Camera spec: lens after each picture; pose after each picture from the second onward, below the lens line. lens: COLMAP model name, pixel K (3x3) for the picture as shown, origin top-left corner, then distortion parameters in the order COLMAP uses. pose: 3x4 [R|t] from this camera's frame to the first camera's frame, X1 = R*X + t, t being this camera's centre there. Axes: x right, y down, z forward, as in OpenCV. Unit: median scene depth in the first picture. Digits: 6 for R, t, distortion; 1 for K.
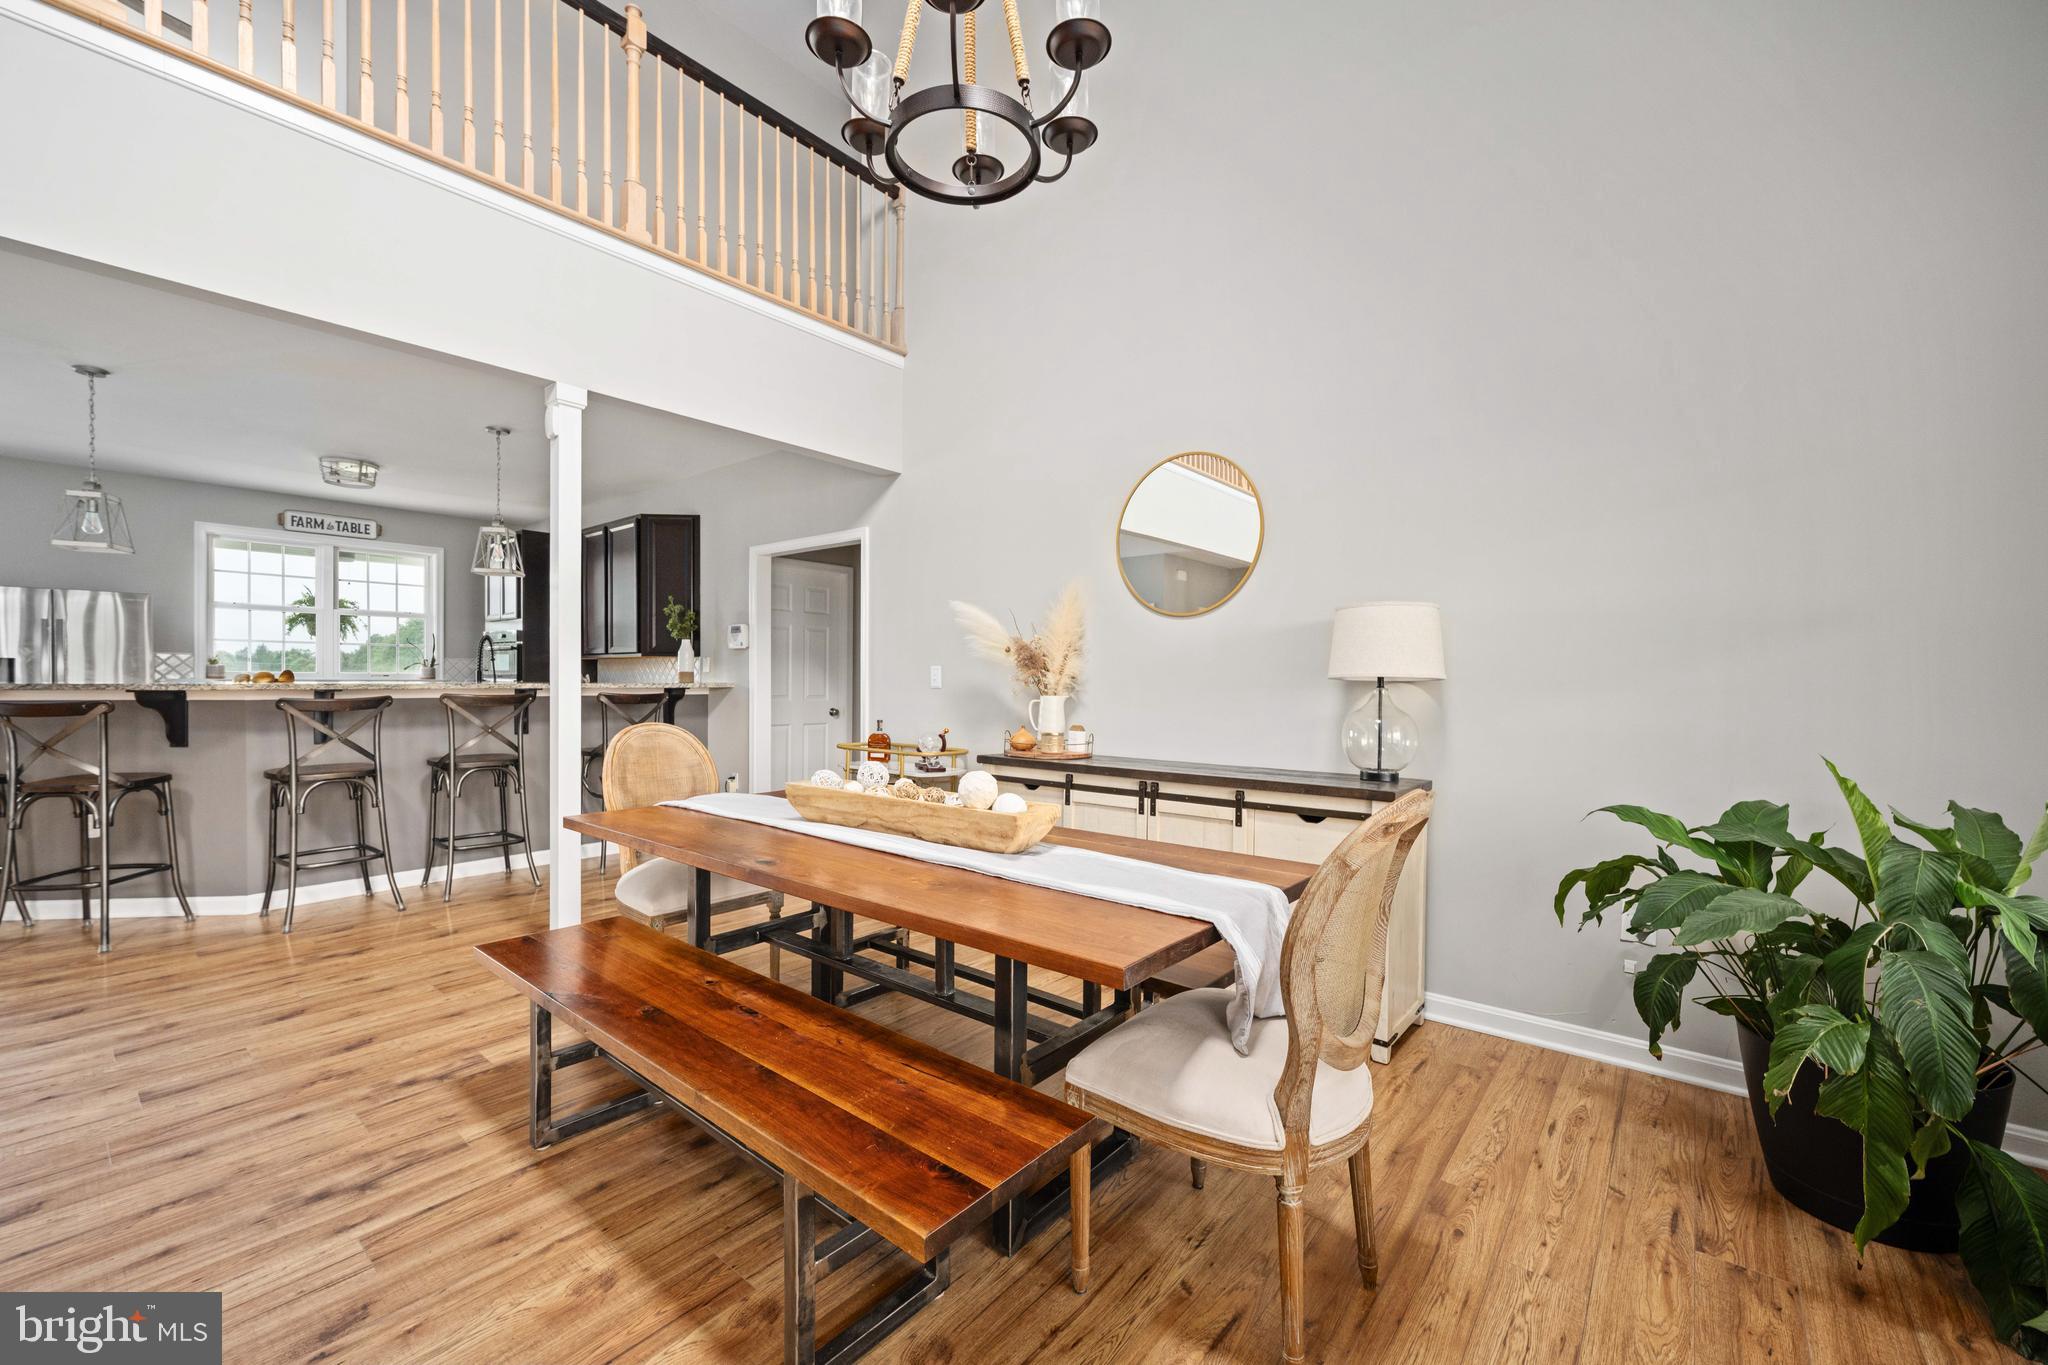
lens RADIAL K [[816.7, 0, 1025.1], [0, 816.7, 688.3], [0, 0, 1]] dist [-0.000876, -0.000190]
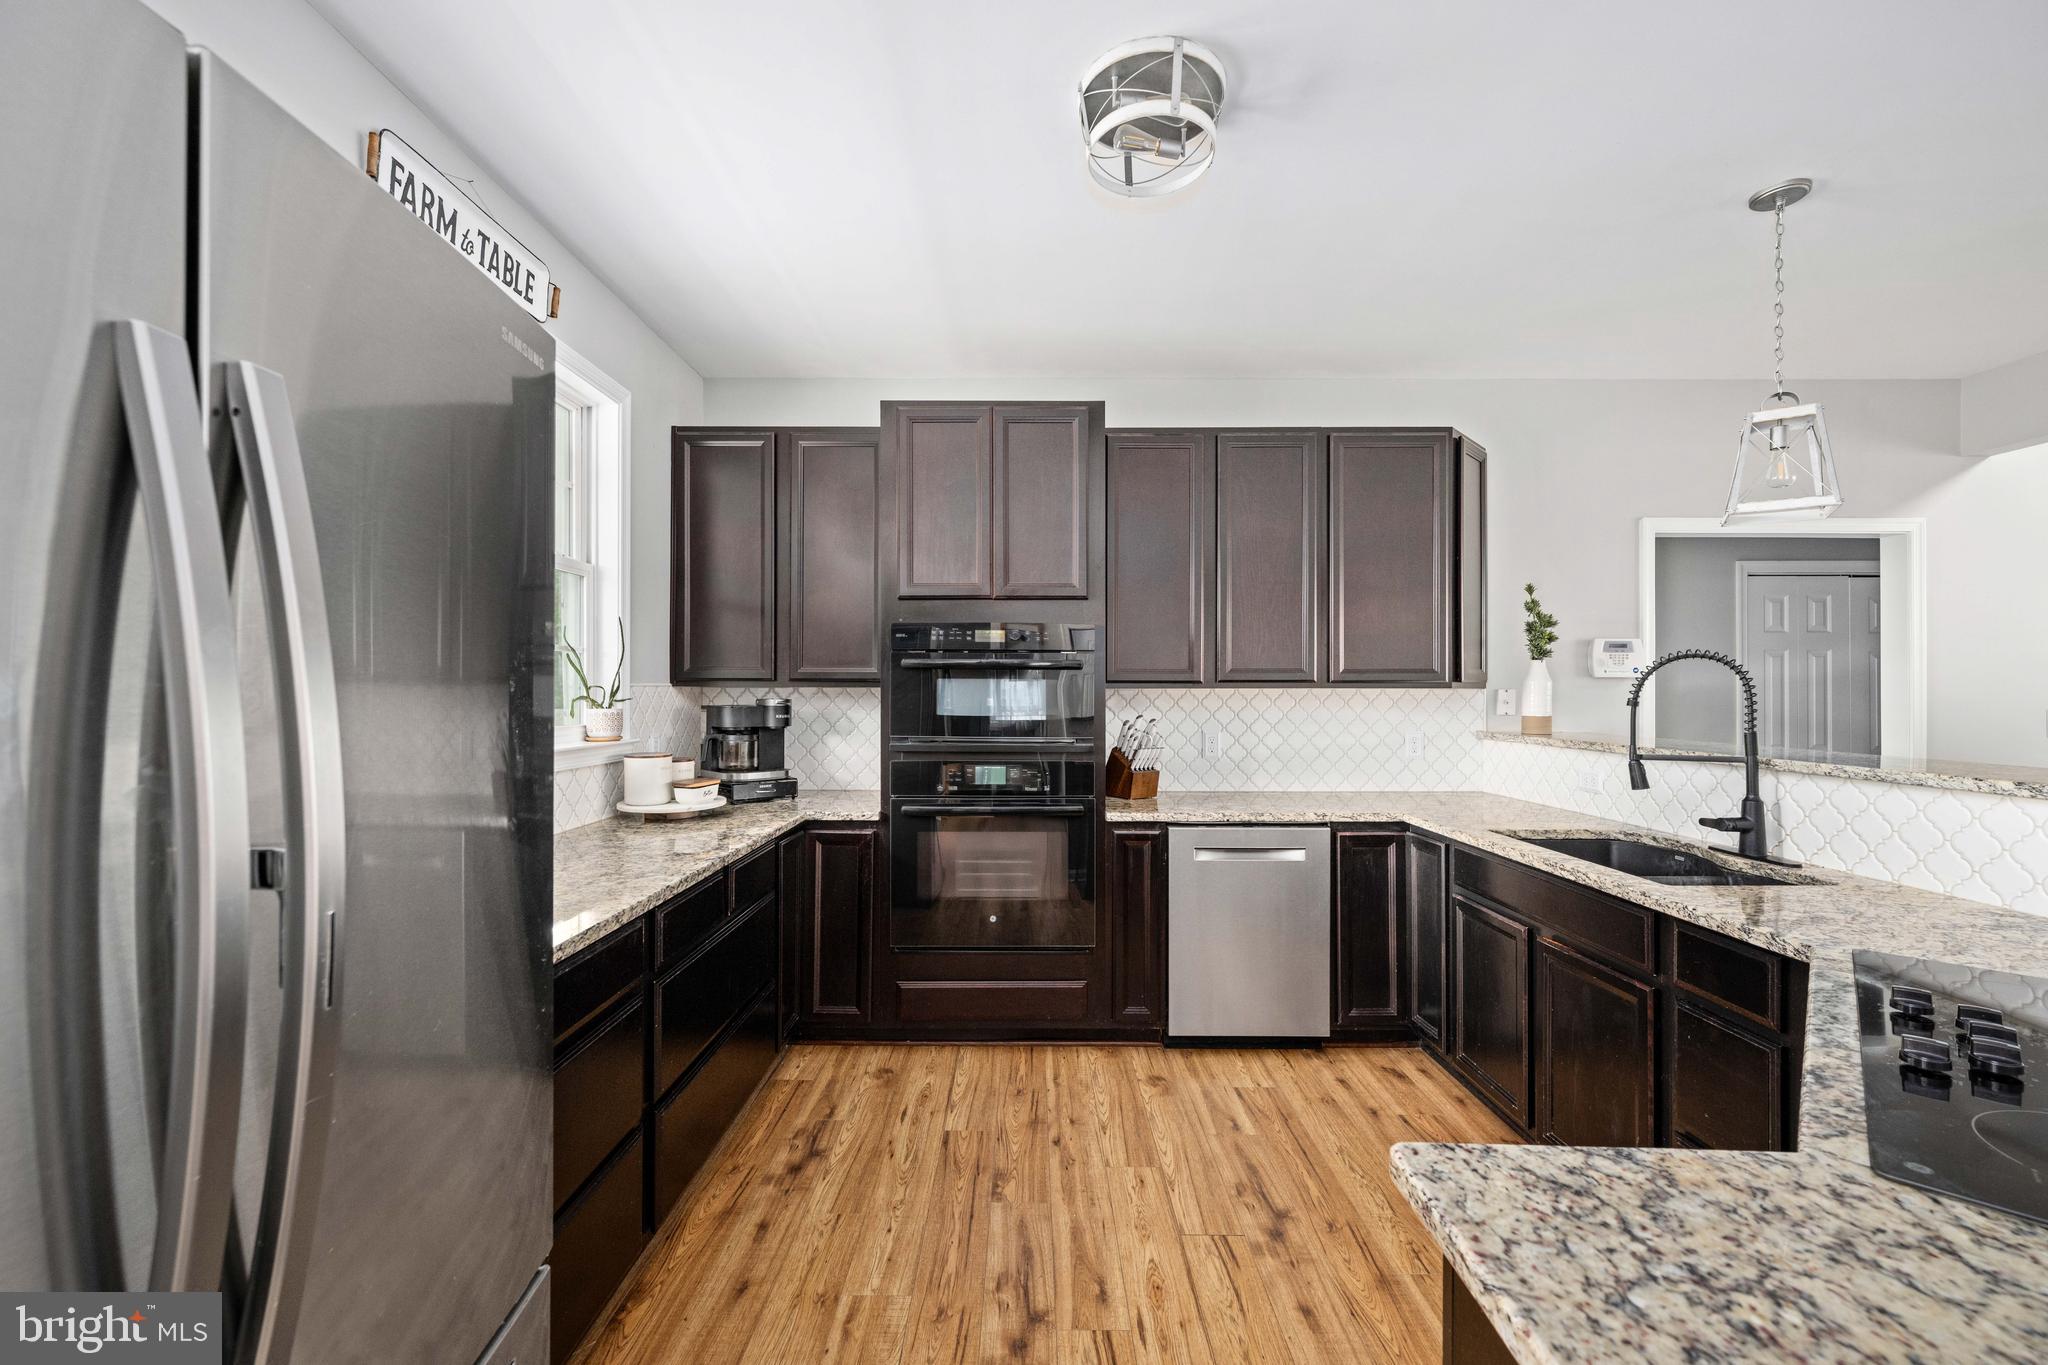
lens RADIAL K [[816.7, 0, 1025.1], [0, 816.7, 688.3], [0, 0, 1]] dist [-0.000876, -0.000190]
pose [[0.774171, -0.005683, 0.632951, -1.686322], [0.013585, 0.999879, -0.007639, -0.067470], [-0.632831, 0.014512, 0.774154, 1.249115]]
